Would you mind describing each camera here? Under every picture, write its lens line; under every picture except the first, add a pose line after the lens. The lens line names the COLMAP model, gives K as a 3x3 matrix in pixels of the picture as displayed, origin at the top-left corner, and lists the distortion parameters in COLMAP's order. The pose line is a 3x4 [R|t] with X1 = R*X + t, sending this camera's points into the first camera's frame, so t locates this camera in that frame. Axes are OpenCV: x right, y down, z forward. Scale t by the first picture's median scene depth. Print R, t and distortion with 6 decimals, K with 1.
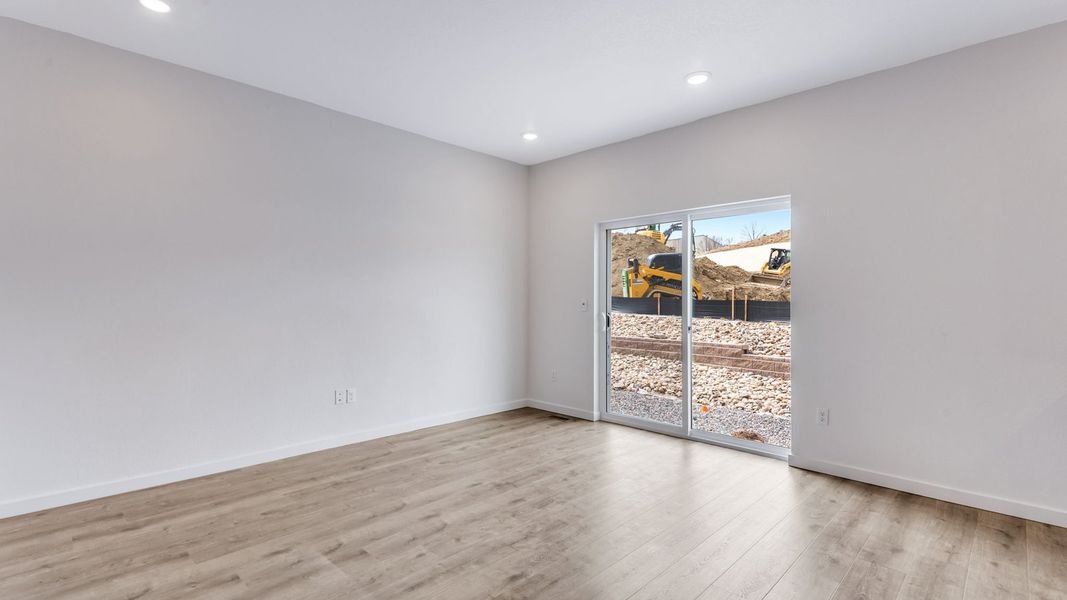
lens RADIAL K [[481.2, 0, 513.9], [0, 481.2, 302.6], [0, 0, 1]] dist [0.013245, -0.002465]
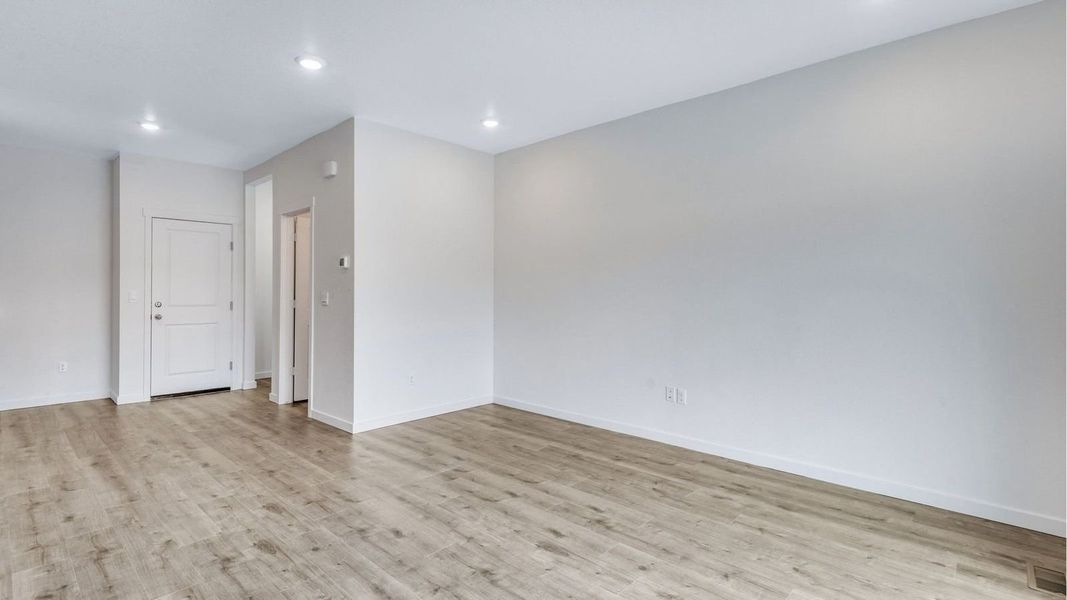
lens RADIAL K [[505.0, 0, 528.1], [0, 505.0, 290.2], [0, 0, 1]] dist [0.002318, -0.004488]
pose [[0.027264, -0.005896, -0.999611, 0.773091], [-0.005416, 0.999967, -0.006046, -0.009662], [0.999614, 0.005578, 0.027231, 0.794693]]
